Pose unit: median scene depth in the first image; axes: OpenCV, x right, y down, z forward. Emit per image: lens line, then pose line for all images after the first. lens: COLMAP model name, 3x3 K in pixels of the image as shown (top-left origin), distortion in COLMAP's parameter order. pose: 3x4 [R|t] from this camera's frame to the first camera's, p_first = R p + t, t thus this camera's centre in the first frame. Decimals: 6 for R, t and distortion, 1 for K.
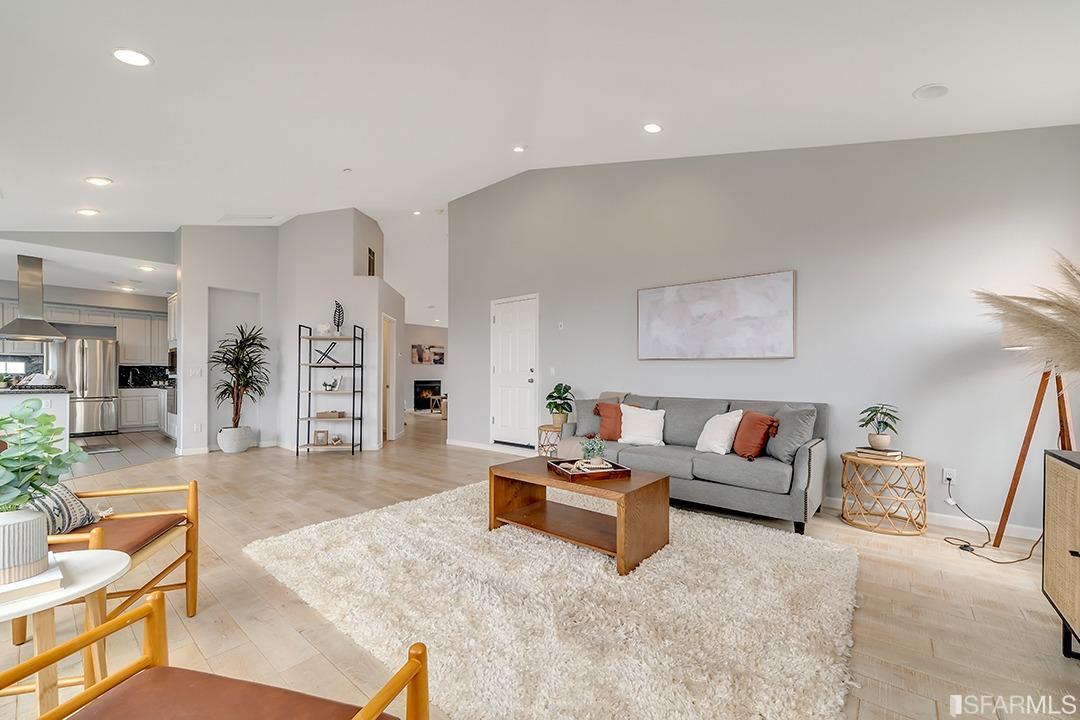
lens RADIAL K [[417.8, 0, 544.5], [0, 417.8, 376.1], [0, 0, 1]] dist [0.016304, 0.000115]
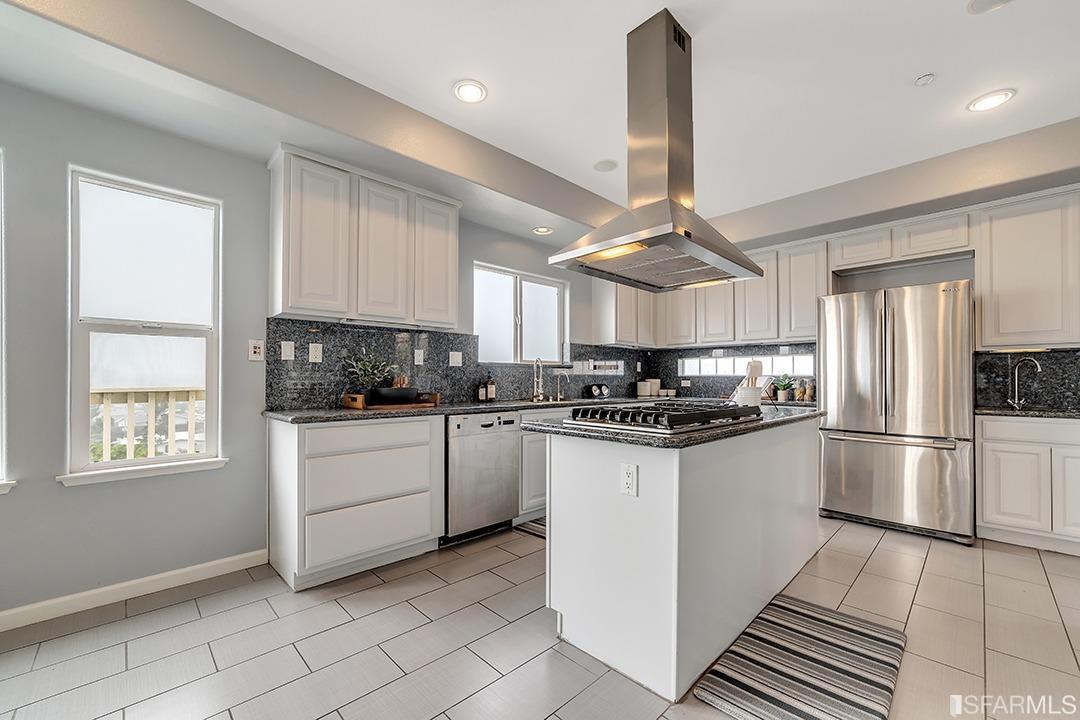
lens RADIAL K [[434.6, 0, 545.2], [0, 434.6, 373.3], [0, 0, 1]] dist [-0.012296, 0.011337]
pose [[-0.085814, -0.014242, -0.996209, -0.766028], [-0.005241, 0.999890, -0.013843, 0.001446], [0.996297, 0.004033, -0.085879, 0.845517]]
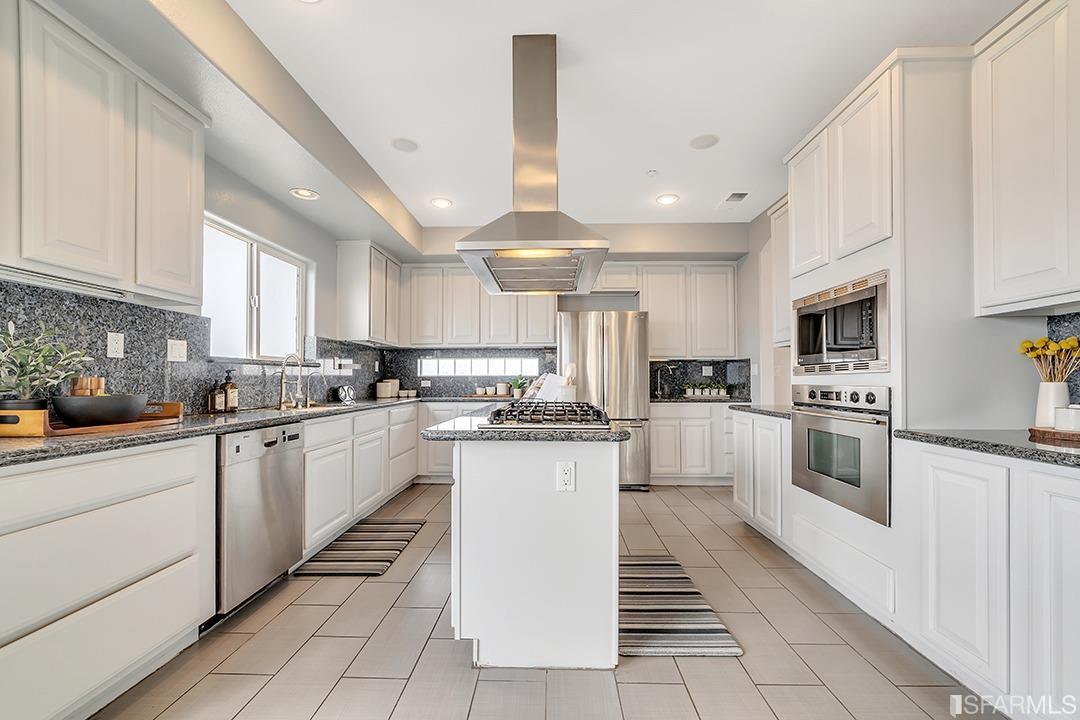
lens RADIAL K [[441.9, 0, 538.9], [0, 441.9, 370.7], [0, 0, 1]] dist [-0.002176, 0.000026]
pose [[0.619841, -0.017593, -0.784530, -0.820762], [0.000671, 0.999760, -0.021890, 0.001528], [0.784727, 0.013042, 0.619705, 0.698287]]
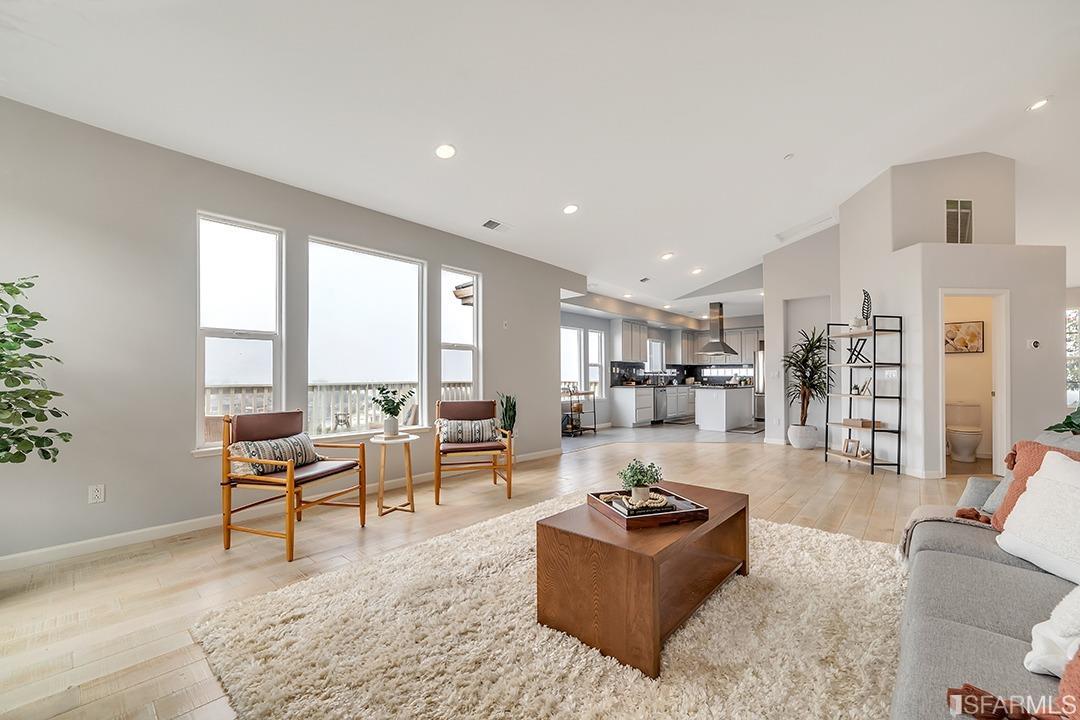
lens RADIAL K [[429.9, 0, 540.0], [0, 429.9, 360.0], [0, 0, 1]] dist [-0.000715, 0.012072]
pose [[-0.031577, -0.038758, -0.998750, 0.371301], [-0.007151, 0.999231, -0.038550, 0.001968], [0.999476, 0.005925, -0.031830, 0.355315]]
